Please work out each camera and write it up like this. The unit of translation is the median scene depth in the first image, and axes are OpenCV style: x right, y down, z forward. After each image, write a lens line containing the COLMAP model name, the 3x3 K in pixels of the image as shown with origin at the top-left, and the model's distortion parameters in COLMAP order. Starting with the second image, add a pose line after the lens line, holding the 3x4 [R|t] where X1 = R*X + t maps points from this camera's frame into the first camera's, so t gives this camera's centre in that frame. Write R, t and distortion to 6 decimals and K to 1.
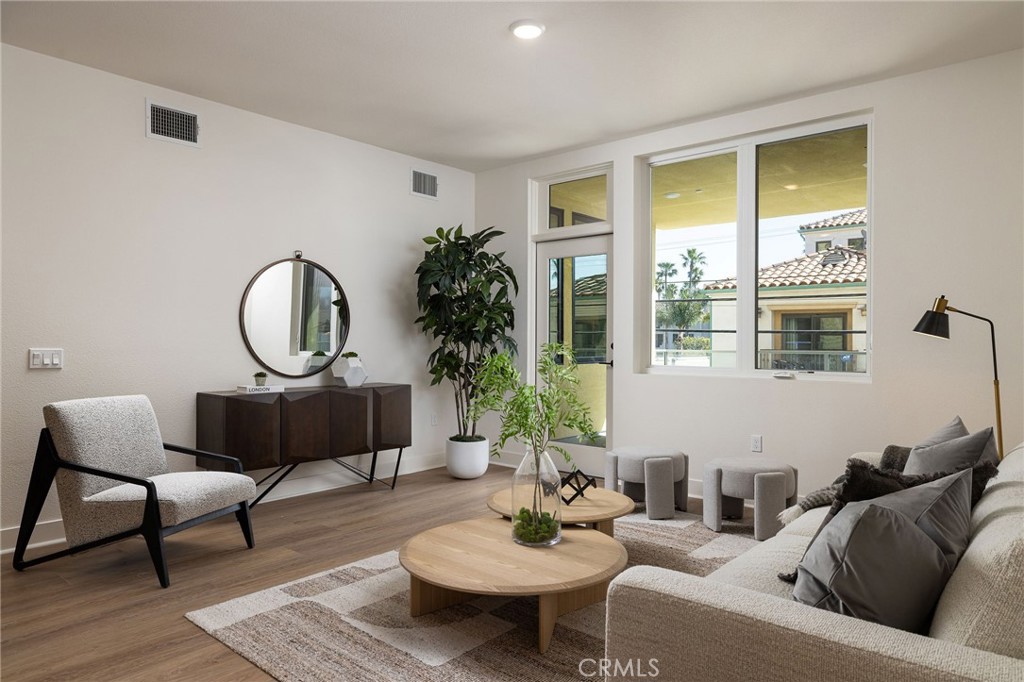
lens RADIAL K [[656.5, 0, 511.9], [0, 656.5, 338.2], [0, 0, 1]] dist [0.007929, -0.000069]
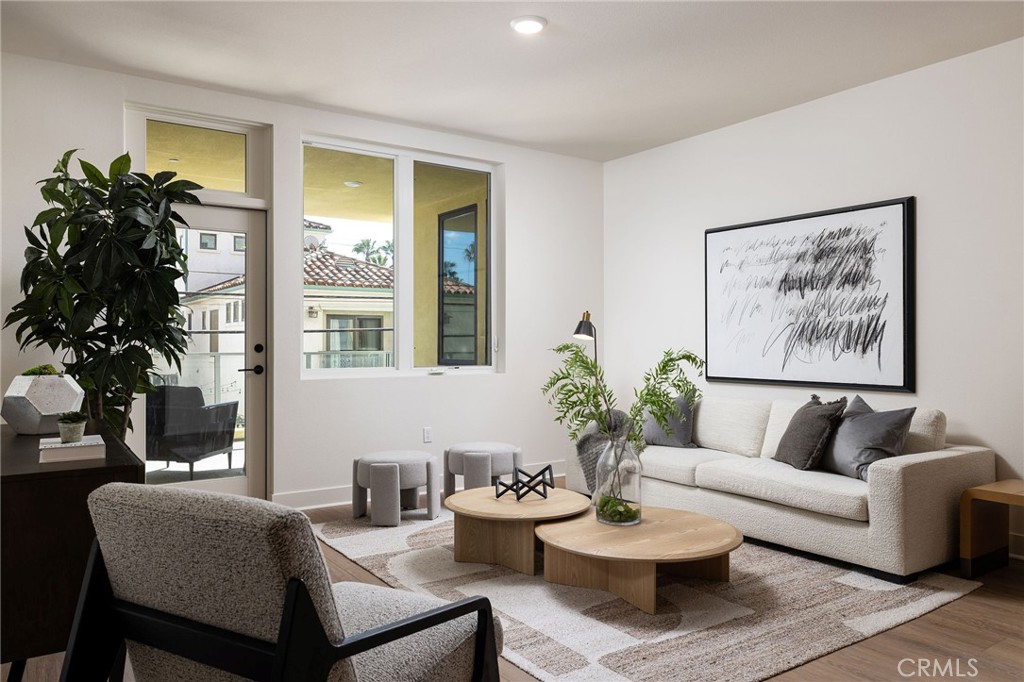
lens RADIAL K [[730.5, 0, 508.9], [0, 730.5, 337.7], [0, 0, 1]] dist [-0.014826, 0.000373]
pose [[0.247638, 0.004886, 0.968840, -0.858654], [-0.004339, 0.999983, -0.003935, 0.002937], [-0.968843, -0.003229, 0.247655, 0.626479]]
